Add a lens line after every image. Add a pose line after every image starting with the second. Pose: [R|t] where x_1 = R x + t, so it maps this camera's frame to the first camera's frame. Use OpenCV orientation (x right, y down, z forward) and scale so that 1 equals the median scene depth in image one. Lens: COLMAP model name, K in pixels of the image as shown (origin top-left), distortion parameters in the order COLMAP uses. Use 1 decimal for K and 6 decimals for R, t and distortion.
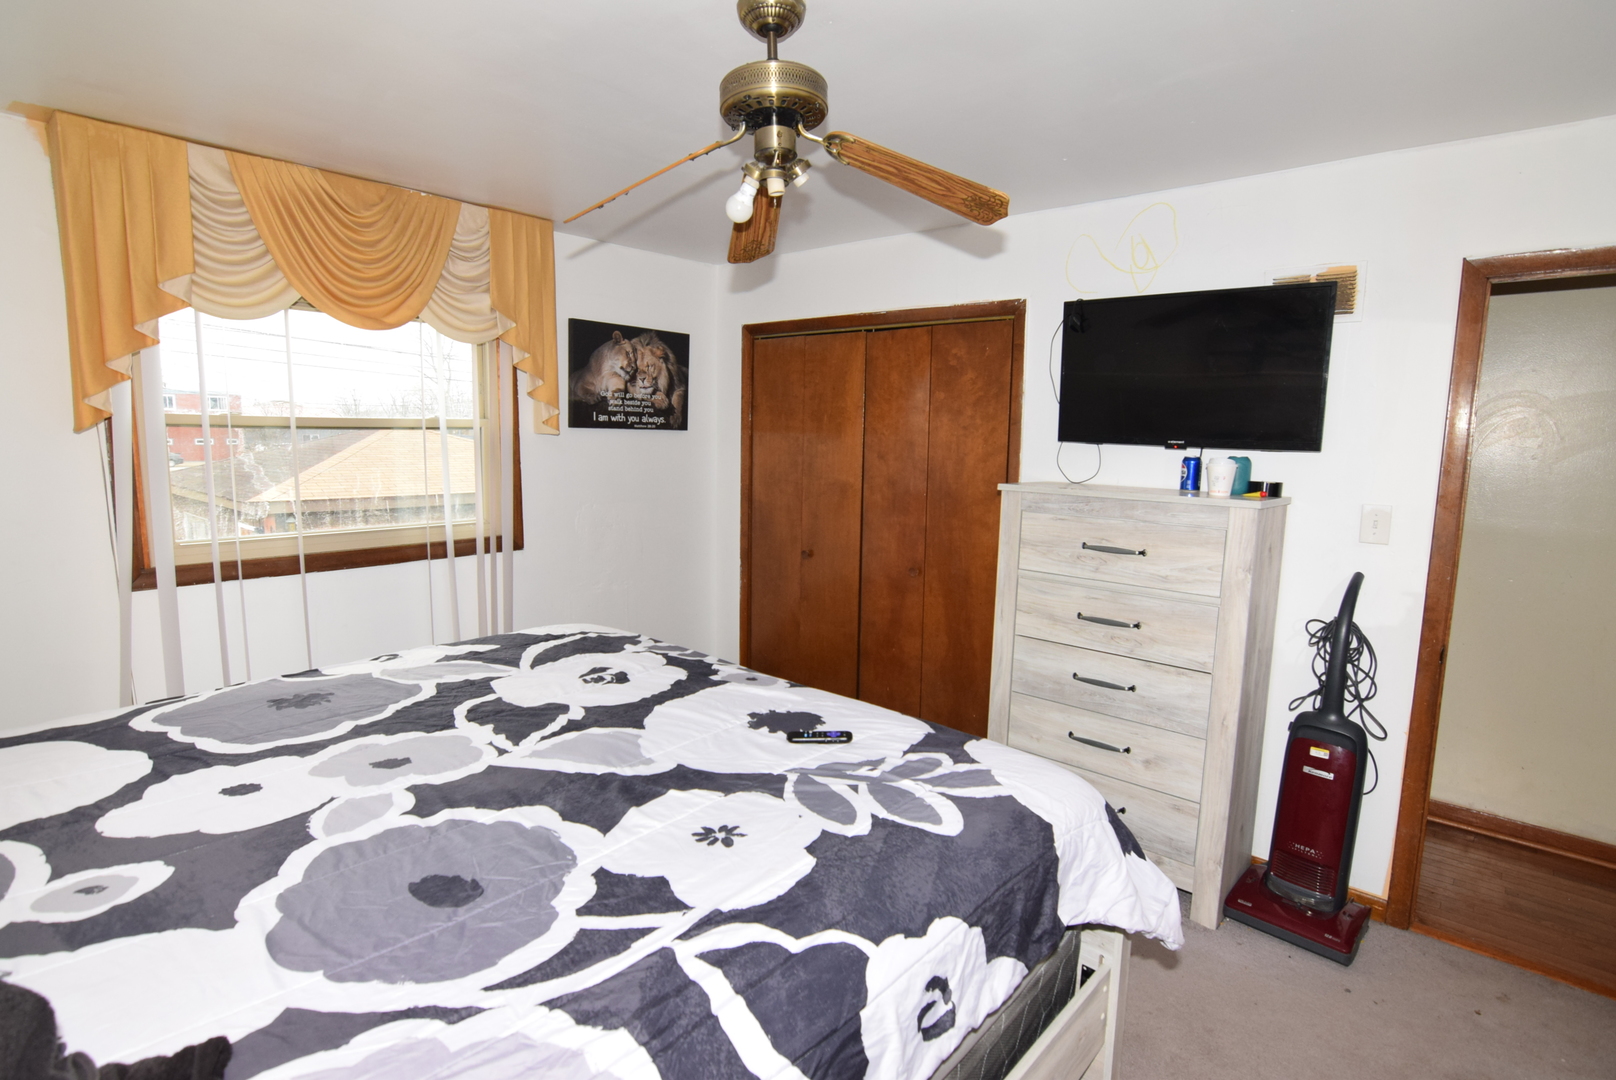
lens RADIAL K [[784.2, 0, 808.0], [0, 784.2, 540.0], [0, 0, 1]] dist [0.000380, 0.000106]
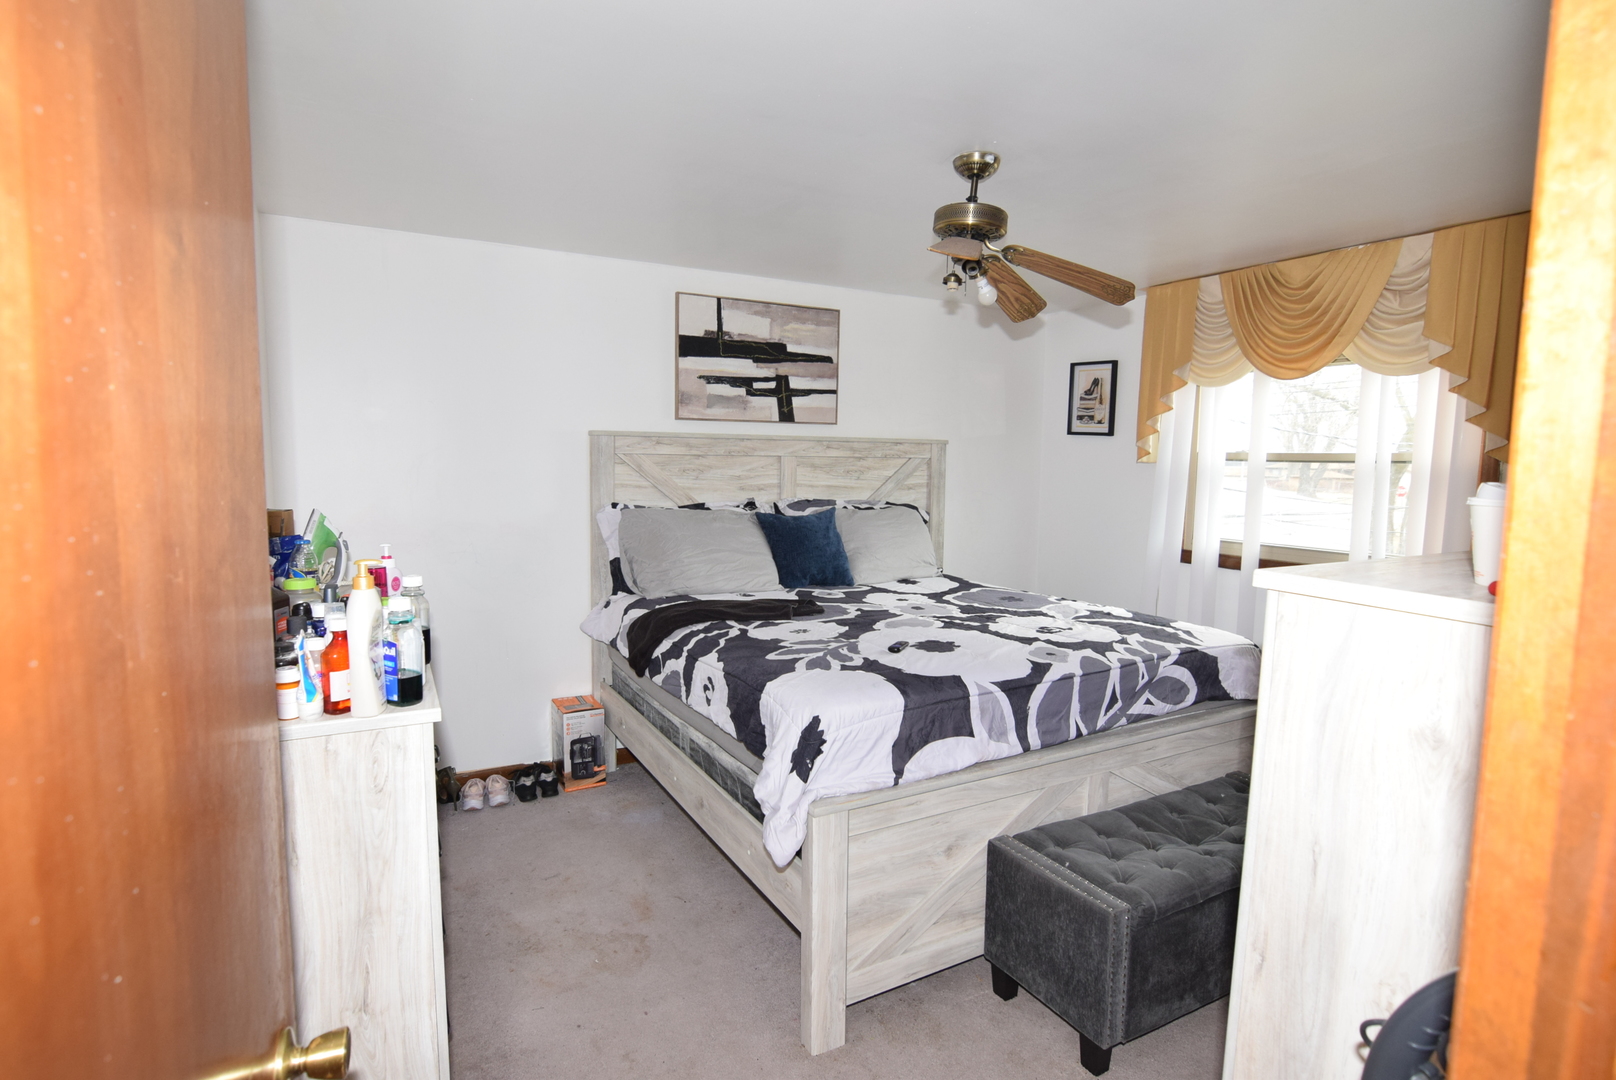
lens RADIAL K [[784.2, 0, 808.0], [0, 784.2, 540.0], [0, 0, 1]] dist [0.000380, 0.000106]
pose [[-0.308443, 0.072554, -0.948472, 1.513460], [-0.137009, 0.983302, 0.119774, -0.111906], [0.941324, 0.166892, -0.293352, 1.258528]]
